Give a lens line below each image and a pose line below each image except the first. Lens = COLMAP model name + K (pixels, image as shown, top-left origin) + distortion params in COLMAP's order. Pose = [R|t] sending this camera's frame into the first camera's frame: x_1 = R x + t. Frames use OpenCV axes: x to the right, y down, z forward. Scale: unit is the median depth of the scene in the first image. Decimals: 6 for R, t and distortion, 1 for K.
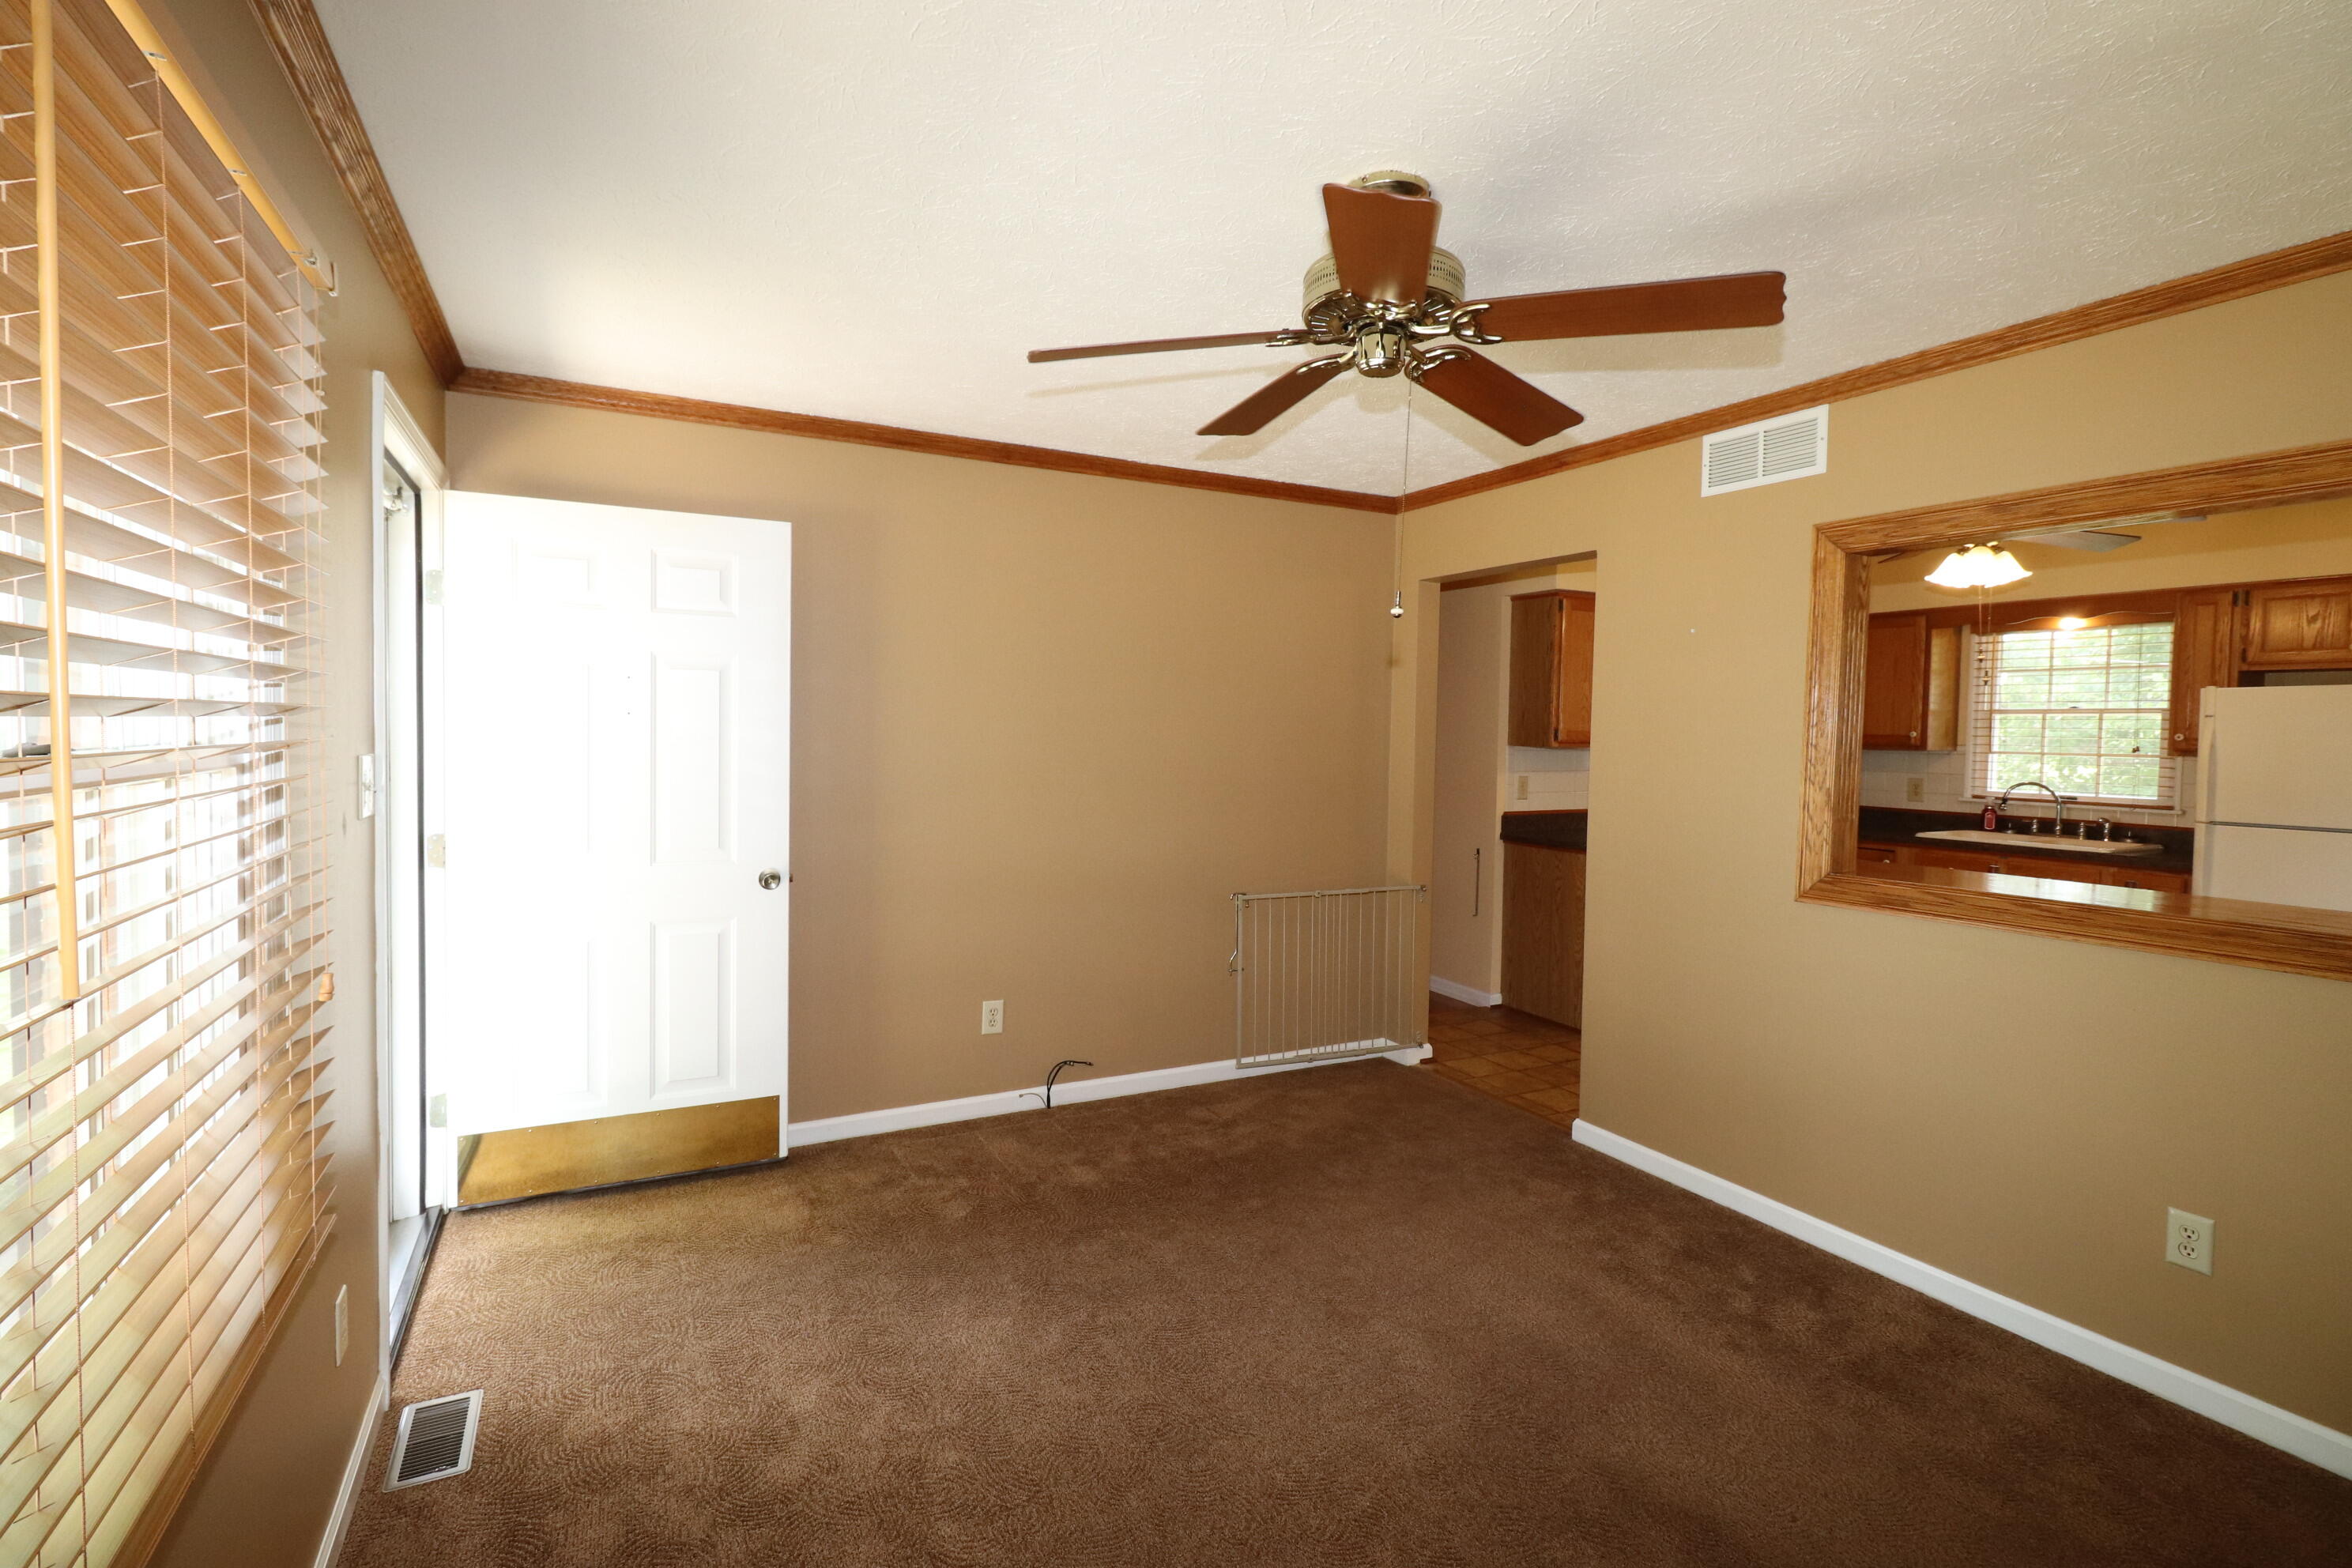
lens RADIAL K [[1083.2, 0, 1171.2], [0, 1083.2, 767.7], [0, 0, 1]] dist [-0.002724, -0.000473]
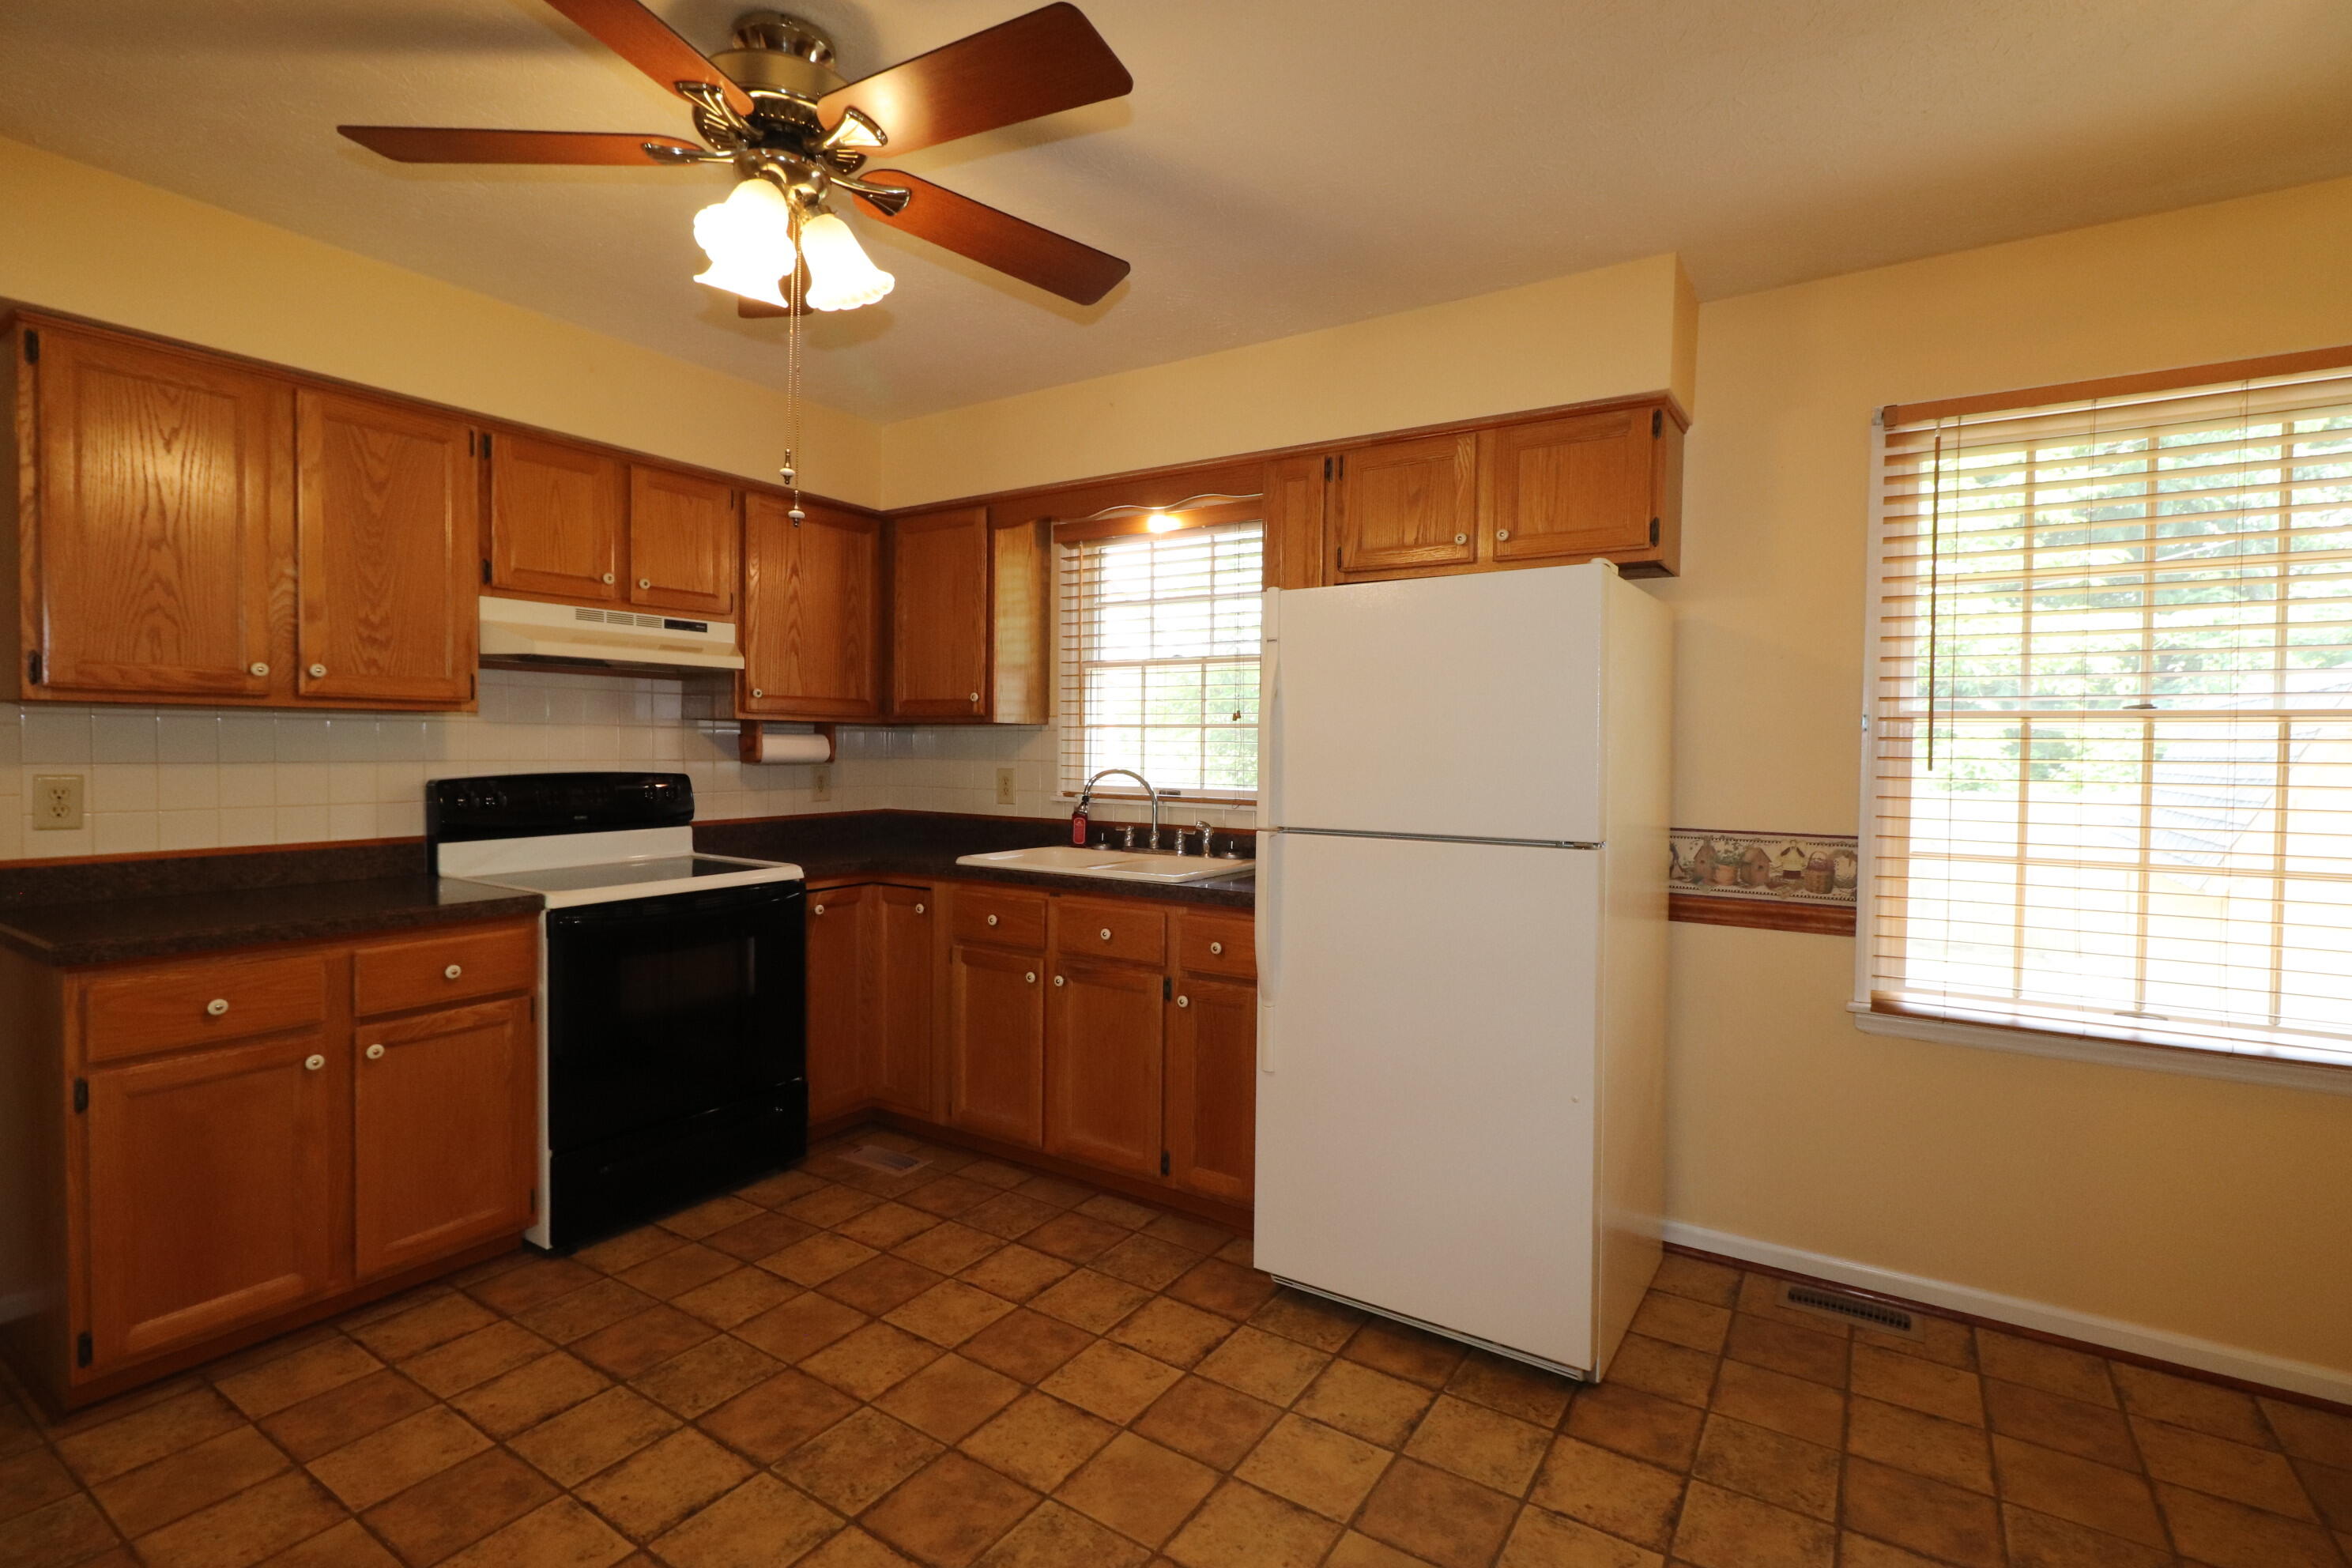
lens RADIAL K [[1094.3, 0, 1176.0], [0, 1094.3, 784.0], [0, 0, 1]] dist [-0.007298, -0.001096]
pose [[0.867474, -0.025768, 0.496814, 0.520246], [0.022628, 0.999668, 0.012339, 0.015445], [-0.496967, 0.000539, 0.867769, 0.435222]]
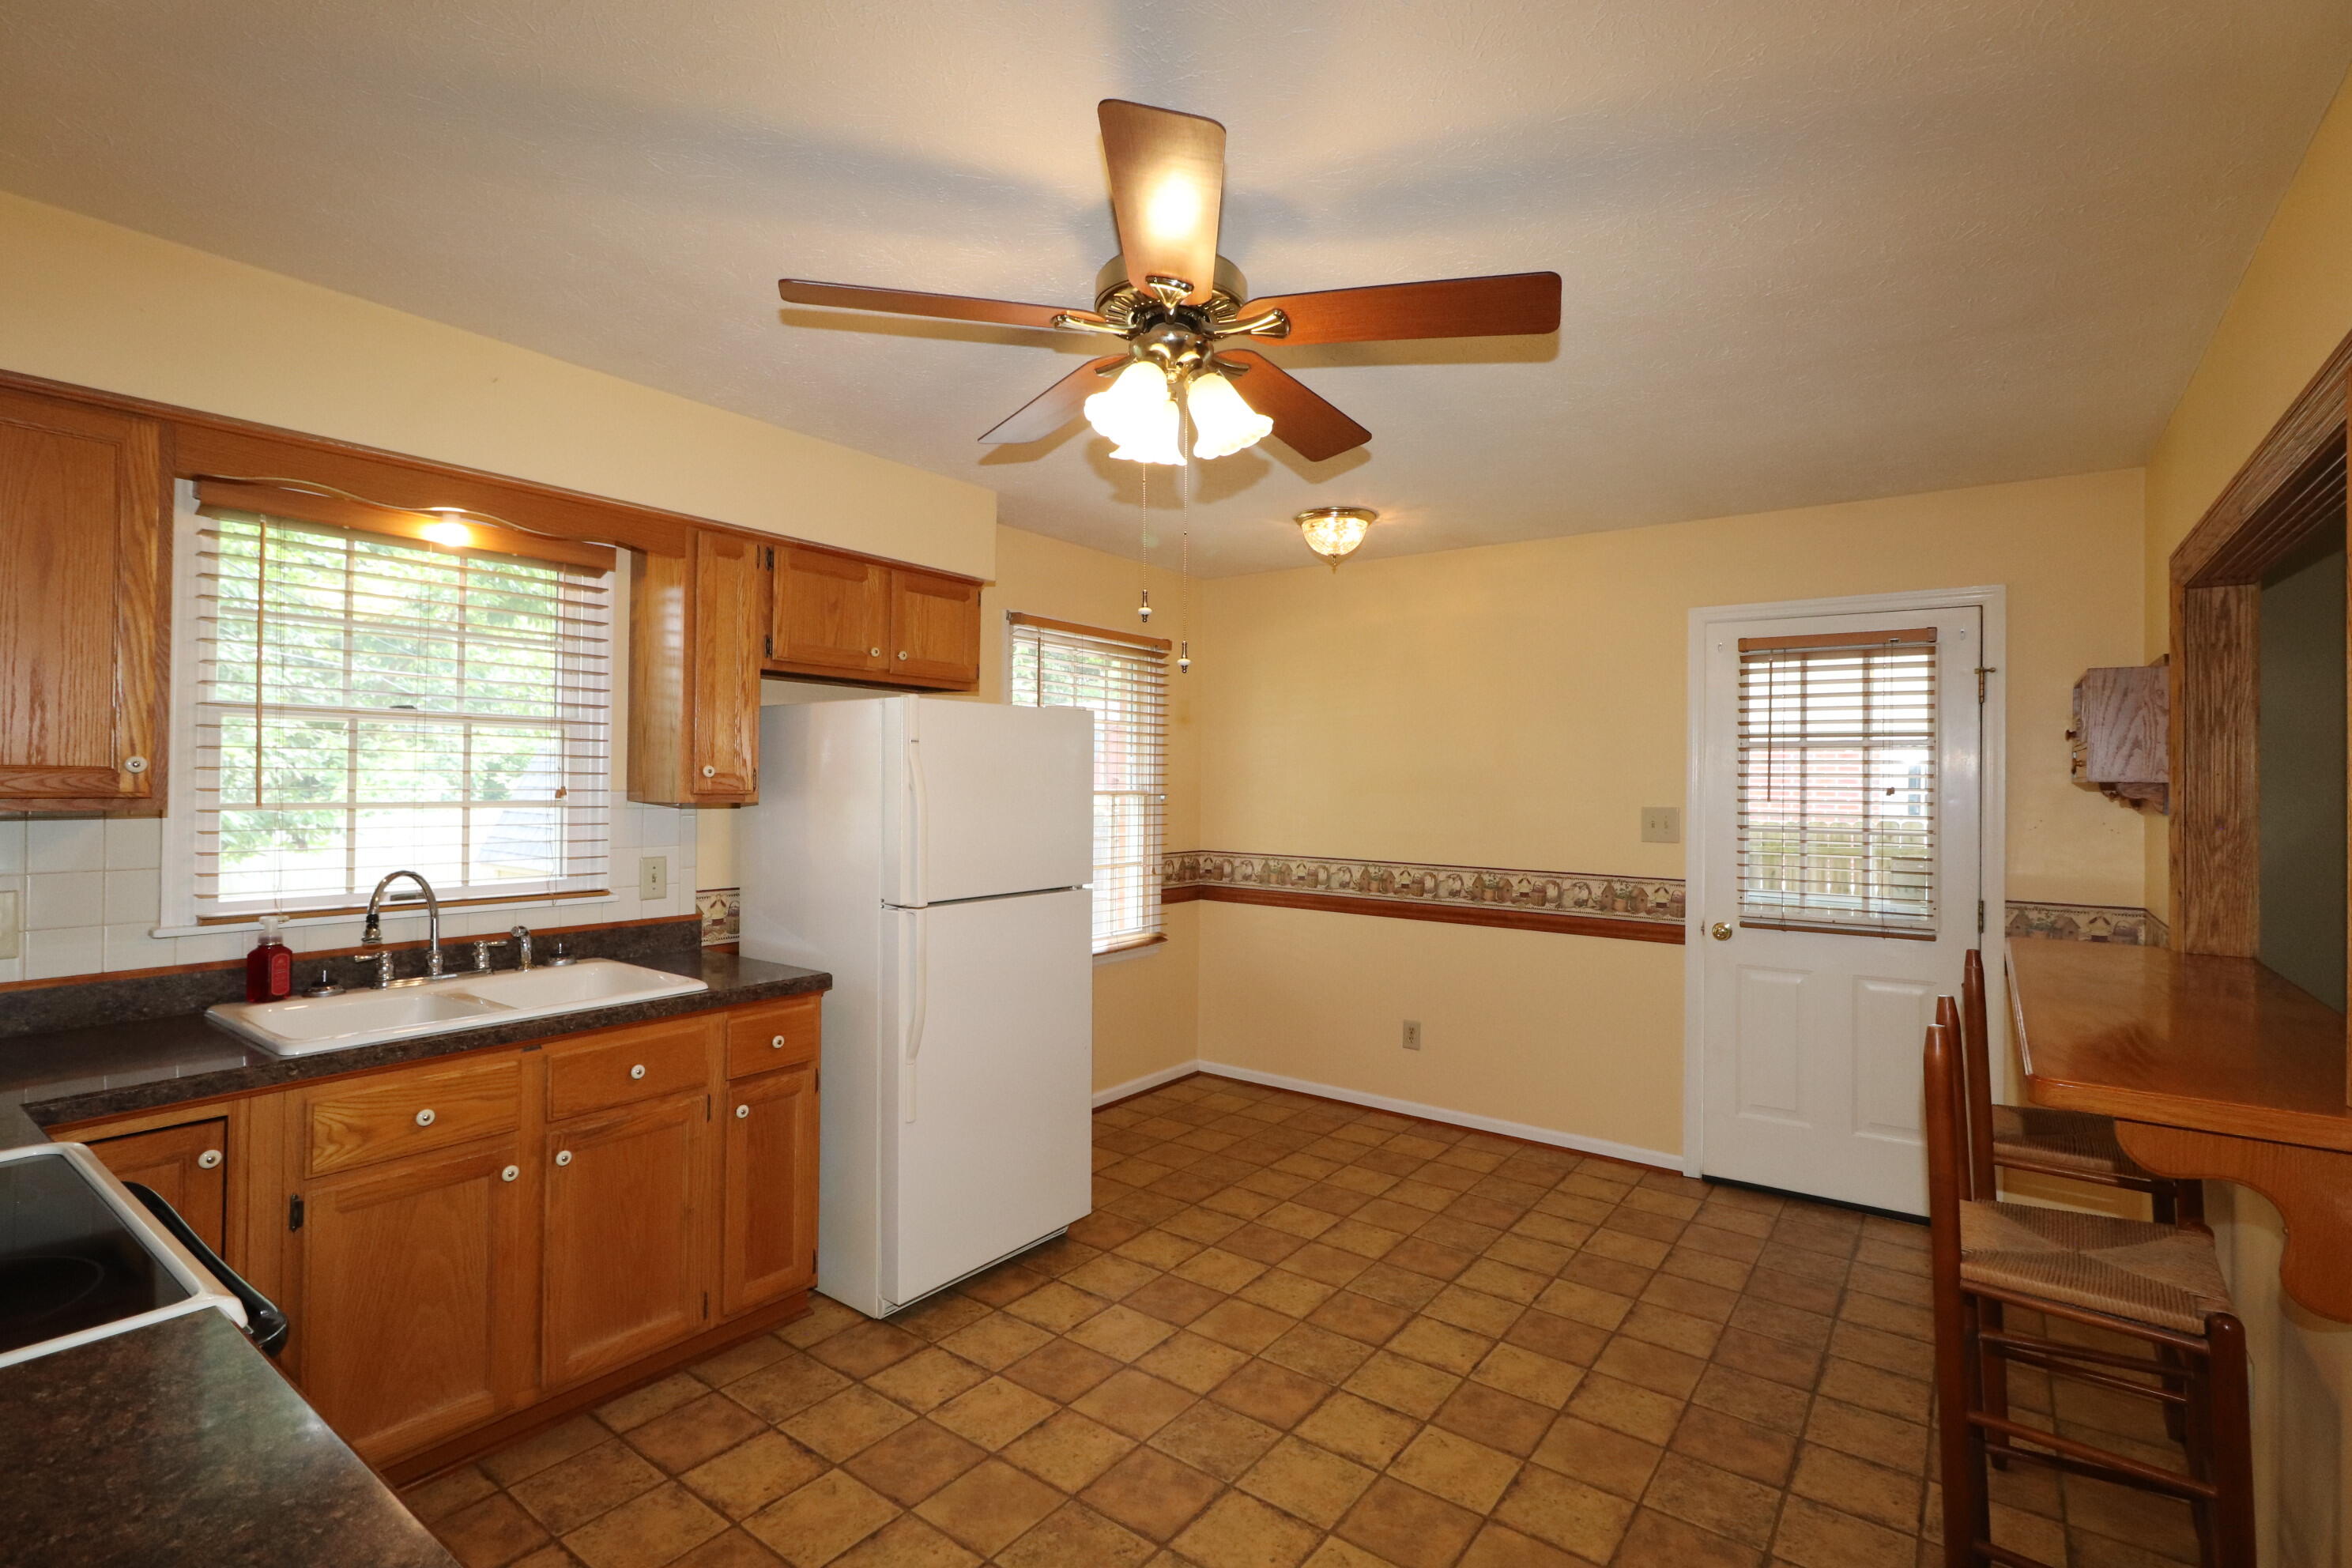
lens RADIAL K [[1083.2, 0, 1171.2], [0, 1083.2, 767.7], [0, 0, 1]] dist [-0.002724, -0.000473]
pose [[-0.438144, 0.019122, 0.898702, 0.257863], [0.048859, 0.998802, 0.002568, -0.014478], [-0.897576, 0.045035, -0.438553, 0.938912]]
